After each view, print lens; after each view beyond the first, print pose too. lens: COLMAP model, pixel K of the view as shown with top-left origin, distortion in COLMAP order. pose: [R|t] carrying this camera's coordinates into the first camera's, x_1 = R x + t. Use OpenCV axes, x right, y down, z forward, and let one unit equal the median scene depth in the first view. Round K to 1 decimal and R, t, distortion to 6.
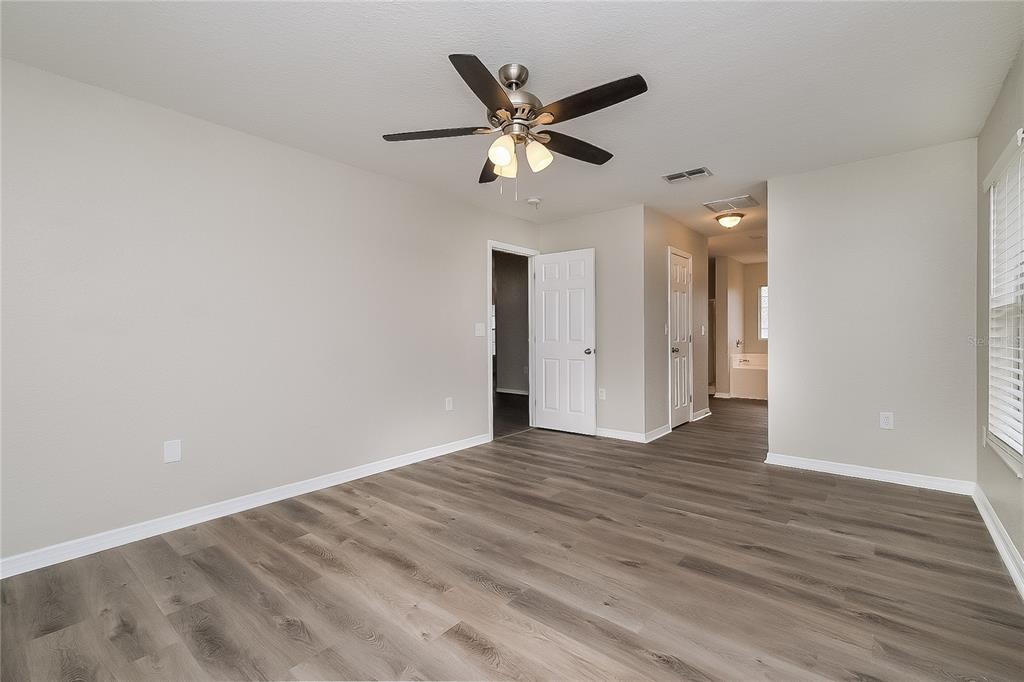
lens RADIAL K [[450.8, 0, 508.8], [0, 450.8, 334.5], [0, 0, 1]] dist [0.001395, 0.000200]
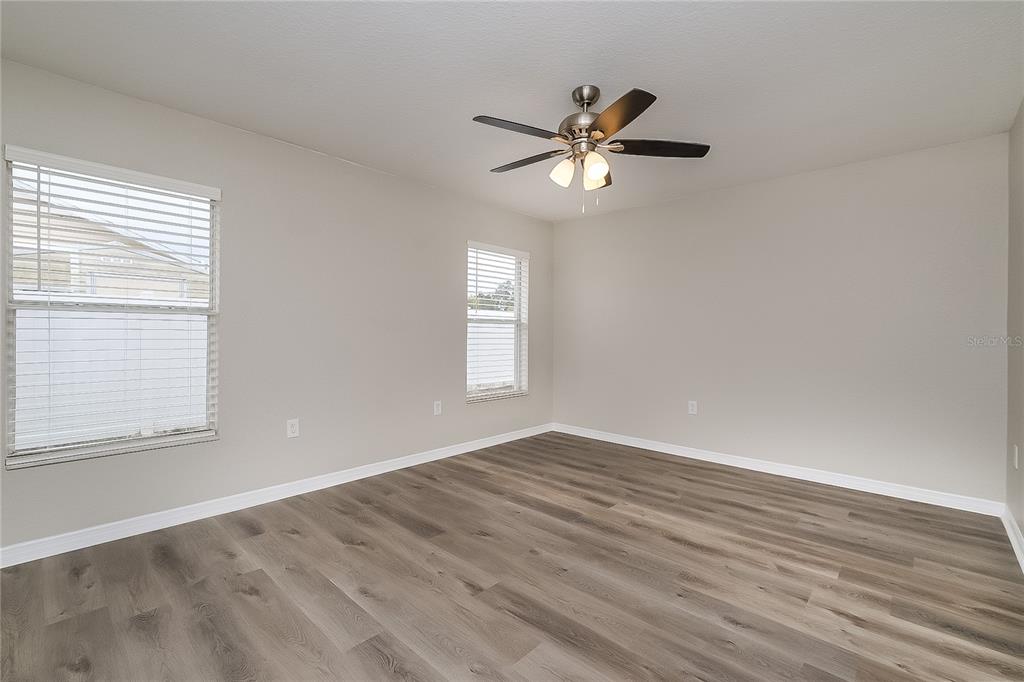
lens RADIAL K [[450.8, 0, 512.7], [0, 450.8, 336.8], [0, 0, 1]] dist [0.001395, 0.000200]
pose [[-0.998959, -0.001534, 0.045581, 0.130875], [-0.001169, 0.999967, 0.008018, -0.014296], [-0.045592, 0.007956, -0.998928, 2.005360]]
